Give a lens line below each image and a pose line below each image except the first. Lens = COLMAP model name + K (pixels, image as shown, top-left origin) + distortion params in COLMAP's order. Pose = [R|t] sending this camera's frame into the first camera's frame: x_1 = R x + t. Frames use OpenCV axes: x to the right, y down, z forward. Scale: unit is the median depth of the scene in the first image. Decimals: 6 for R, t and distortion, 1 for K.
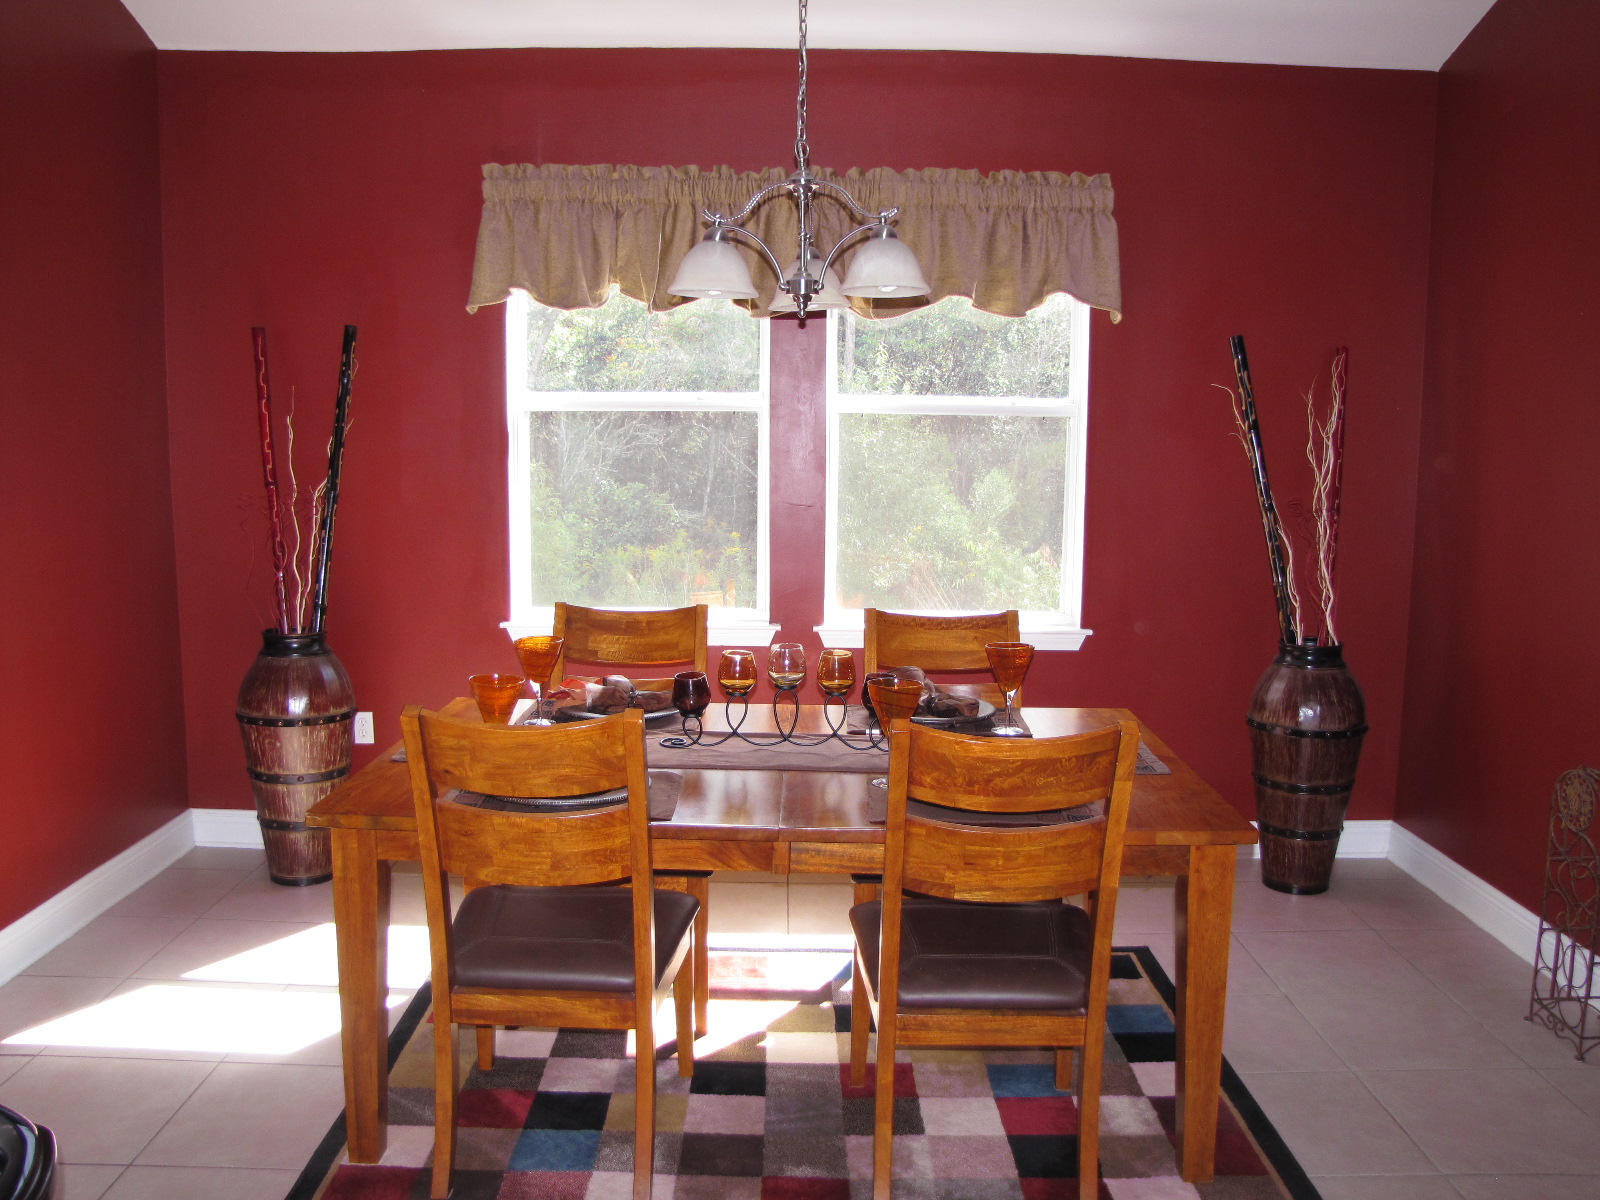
lens RADIAL K [[1327.7, 0, 800.0], [0, 1327.7, 600.0], [0, 0, 1]] dist [-0.187023, 0.165375]
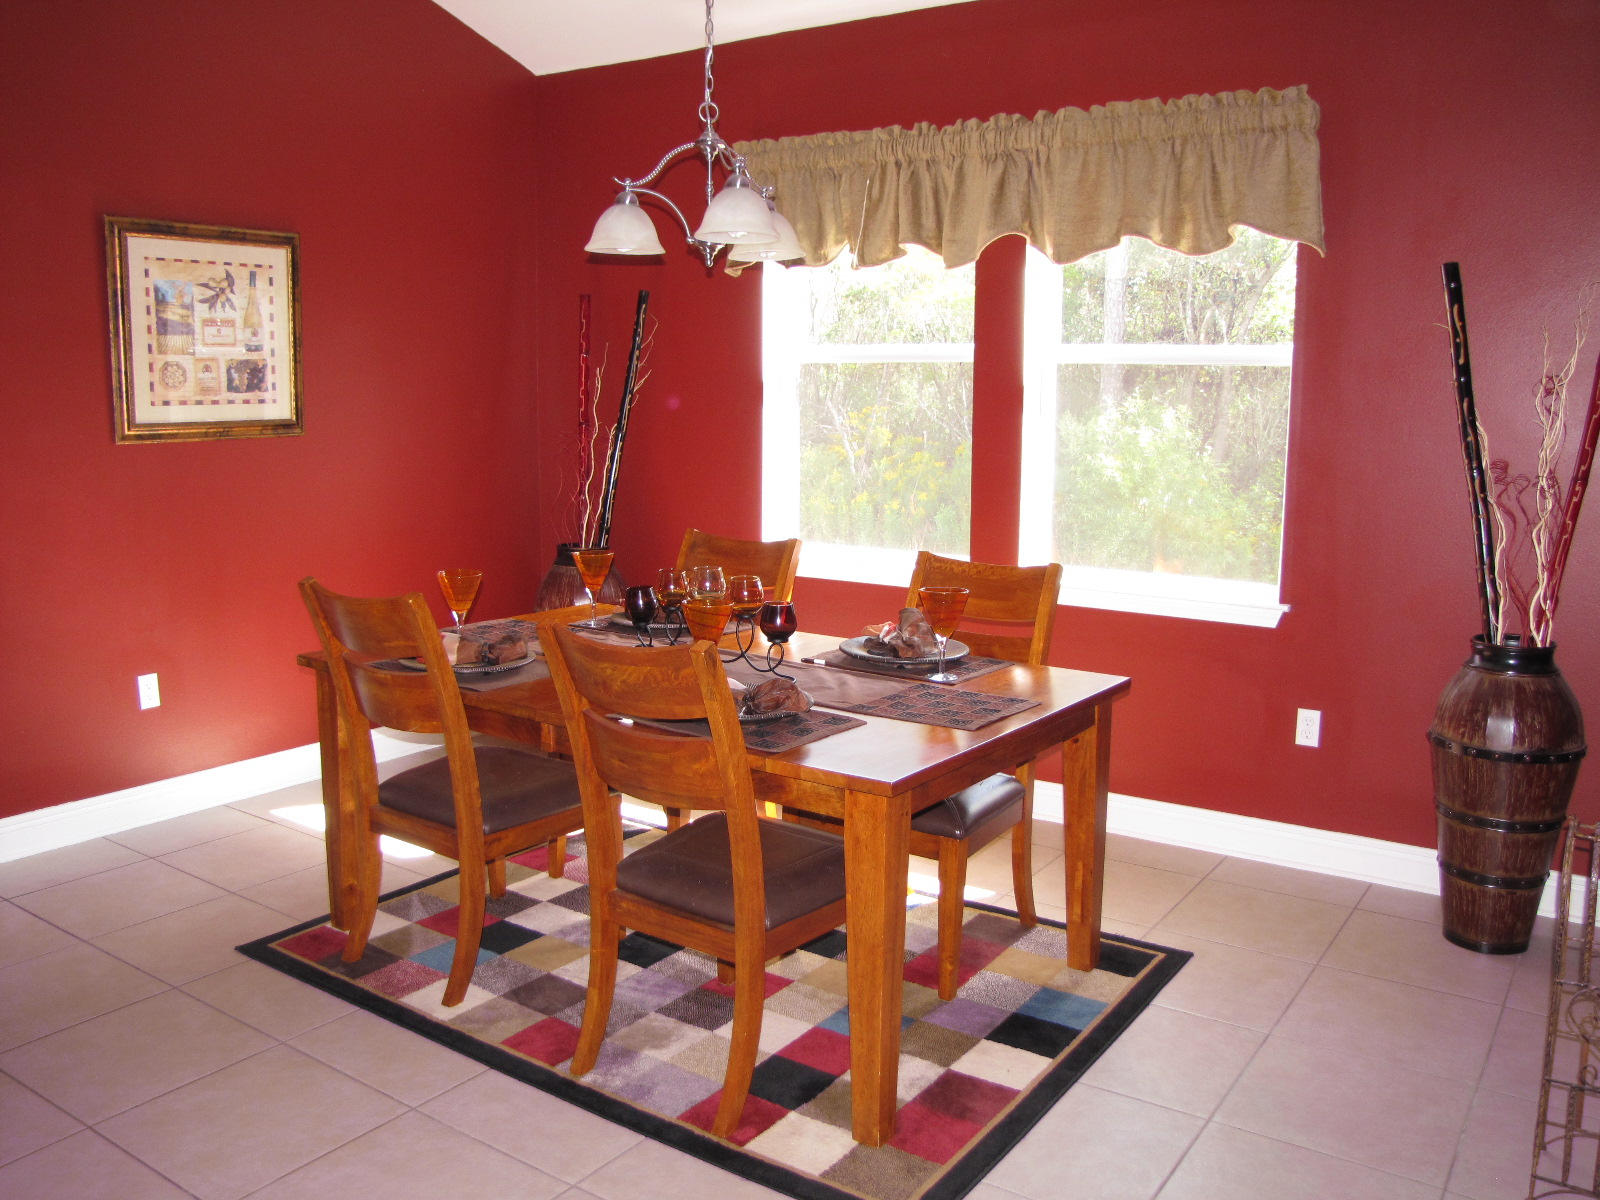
lens RADIAL K [[1327.7, 0, 800.0], [0, 1327.7, 600.0], [0, 0, 1]] dist [-0.187023, 0.165375]
pose [[0.823025, 0.085385, -0.561550, 0.469920], [-0.074087, 0.996328, 0.042910, 0.006249], [0.563152, 0.006288, 0.826329, 0.099277]]
